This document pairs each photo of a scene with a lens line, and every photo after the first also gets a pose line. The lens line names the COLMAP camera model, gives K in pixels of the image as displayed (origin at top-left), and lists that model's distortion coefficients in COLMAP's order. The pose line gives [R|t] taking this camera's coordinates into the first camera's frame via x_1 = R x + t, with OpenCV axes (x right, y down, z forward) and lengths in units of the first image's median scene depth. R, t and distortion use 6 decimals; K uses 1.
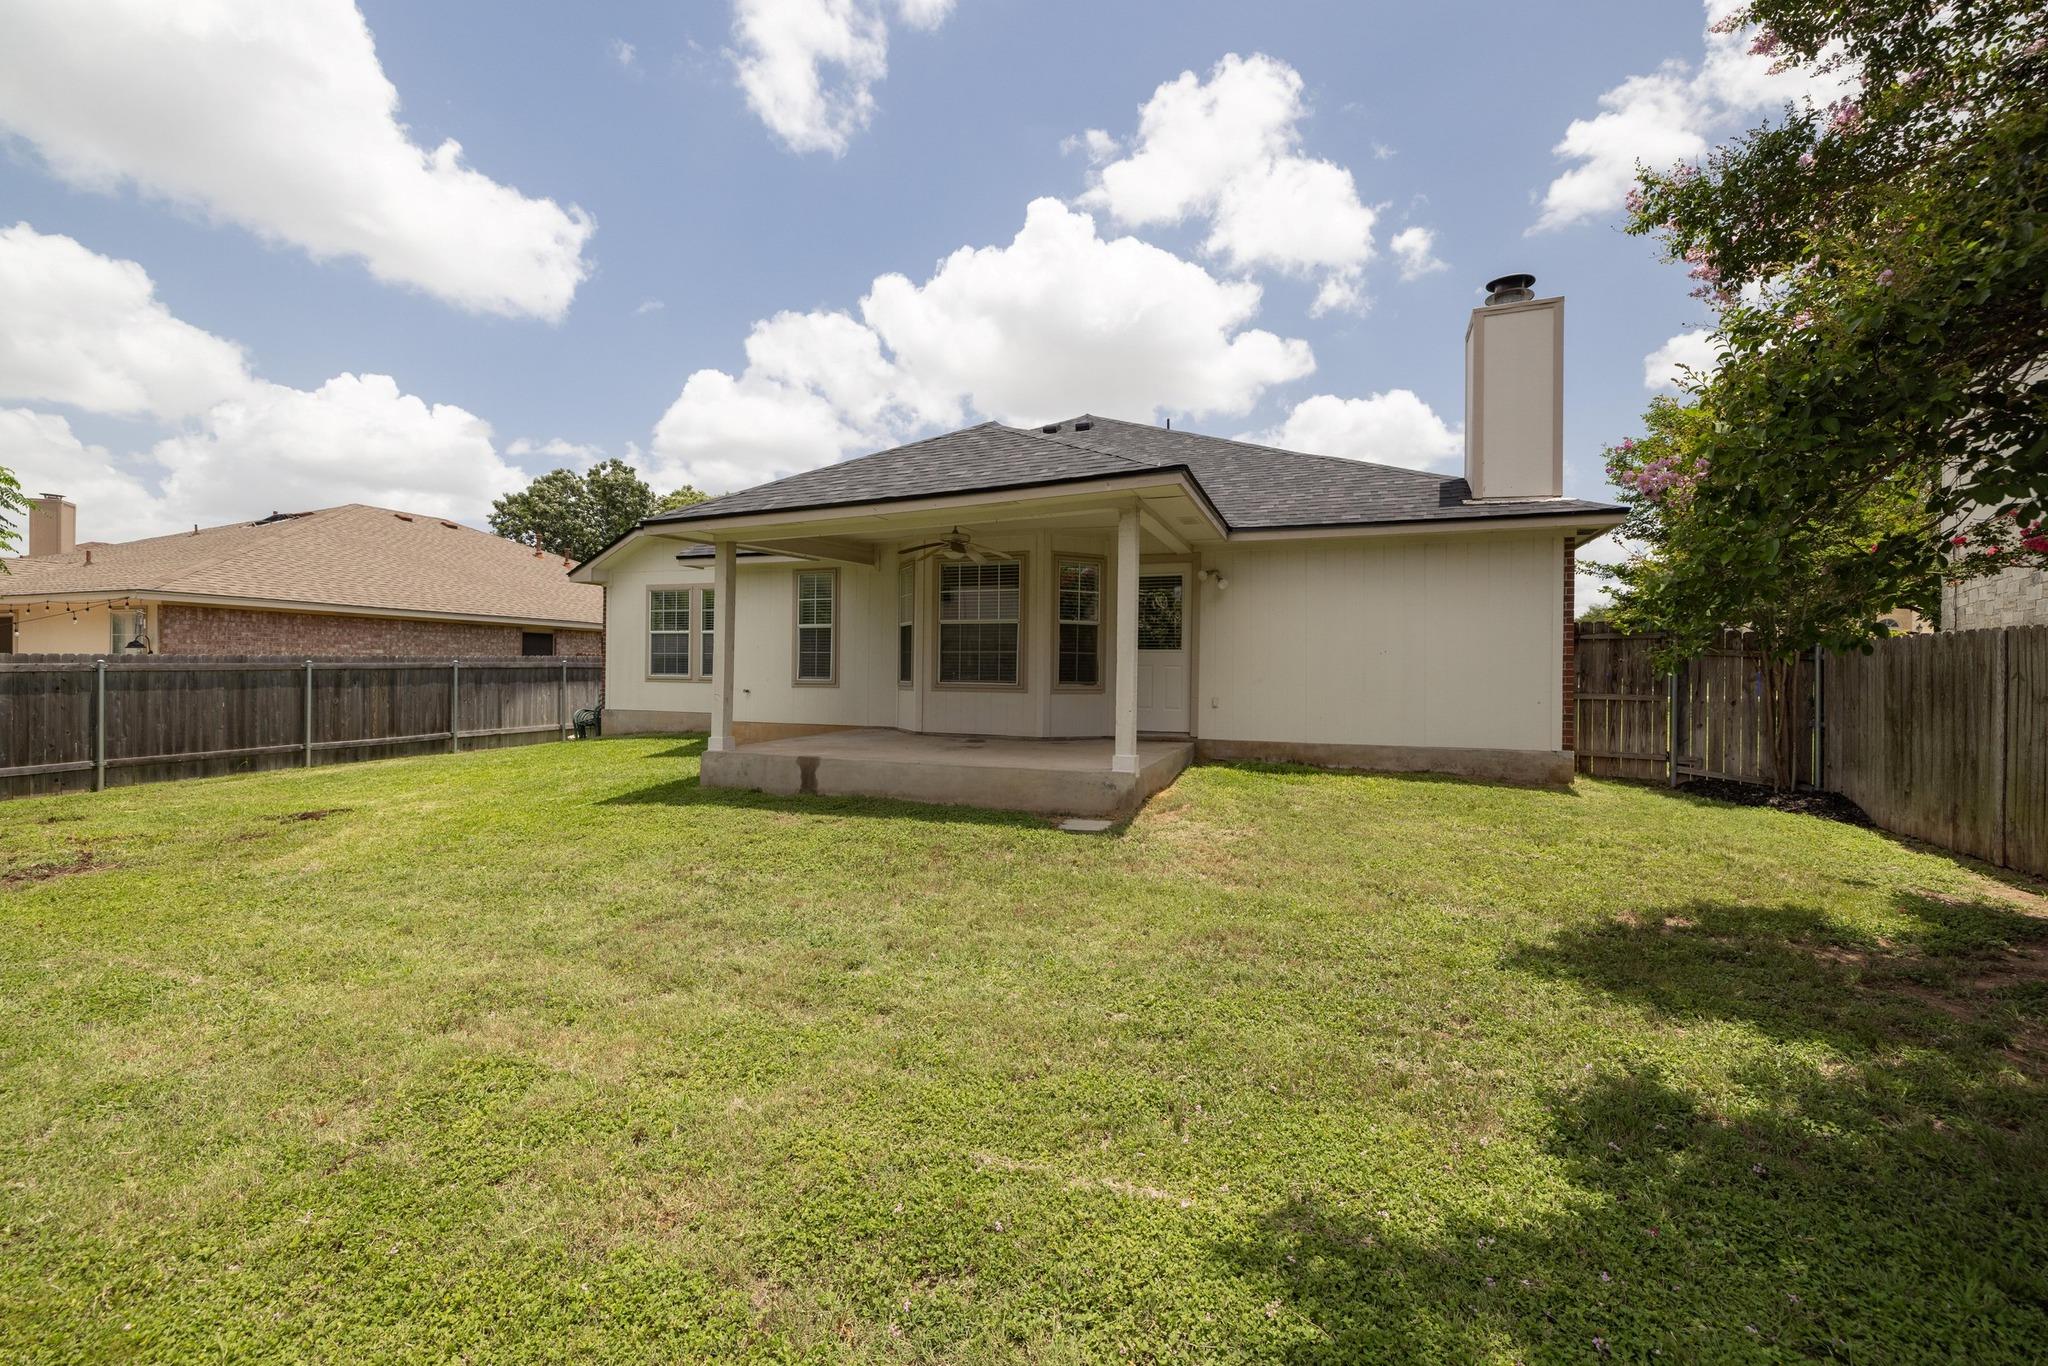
lens RADIAL K [[857.1, 0, 1004.4], [0, 857.1, 672.7], [0, 0, 1]] dist [0.004169, 0.000401]
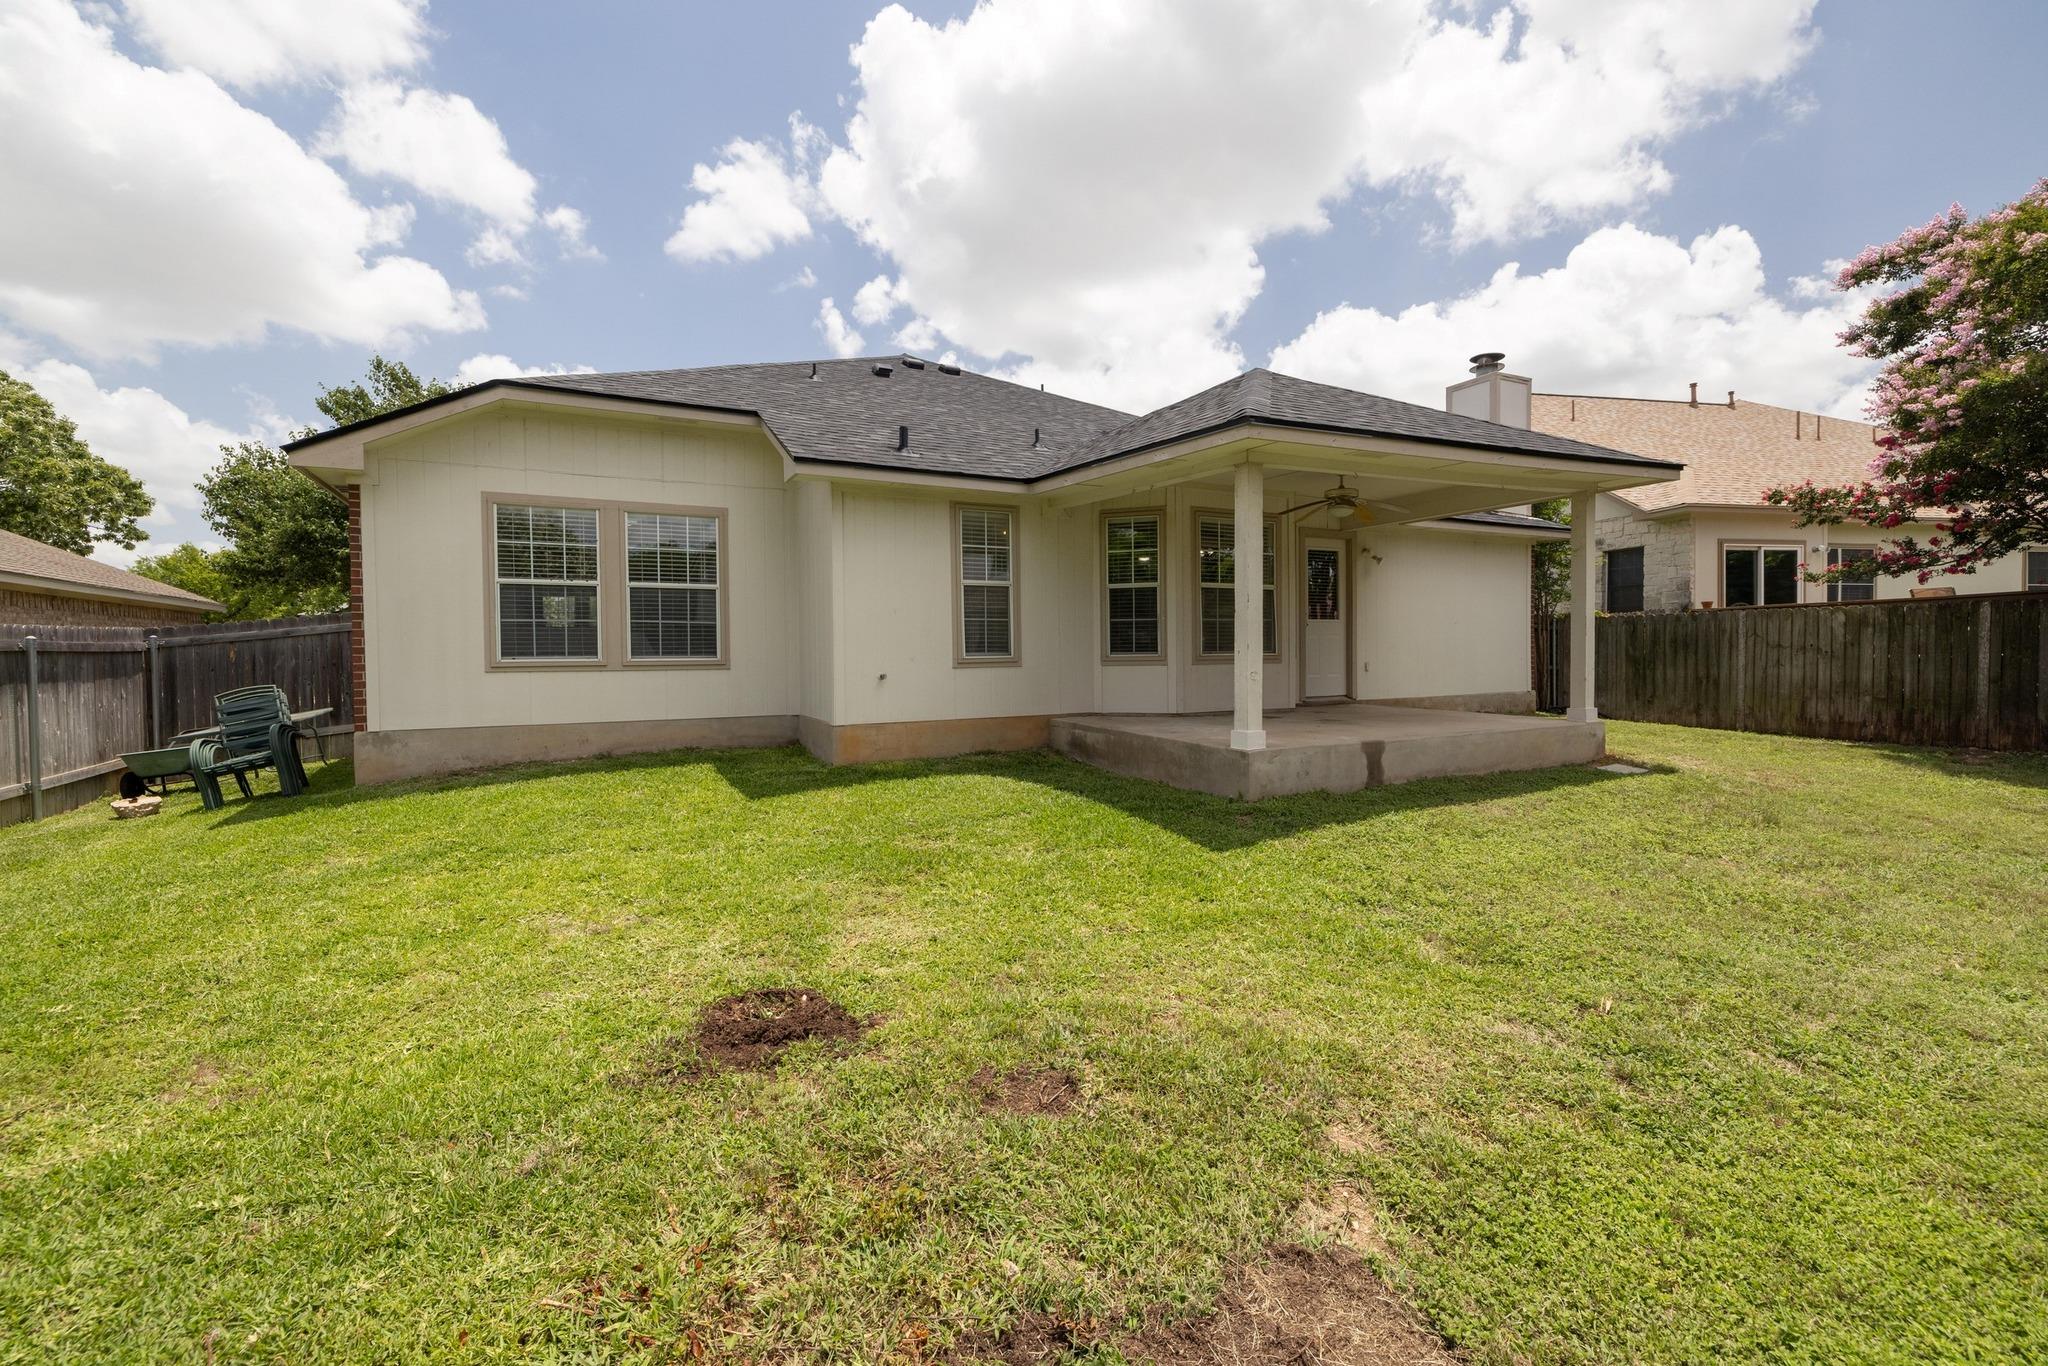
lens RADIAL K [[857.1, 0, 1072.3], [0, 857.1, 657.9], [0, 0, 1]] dist [0.004169, 0.000401]
pose [[0.652975, -0.024946, 0.756969, -0.719284], [0.016796, 0.999689, 0.018456, -0.003154], [-0.757193, 0.000663, 0.653190, 0.459155]]
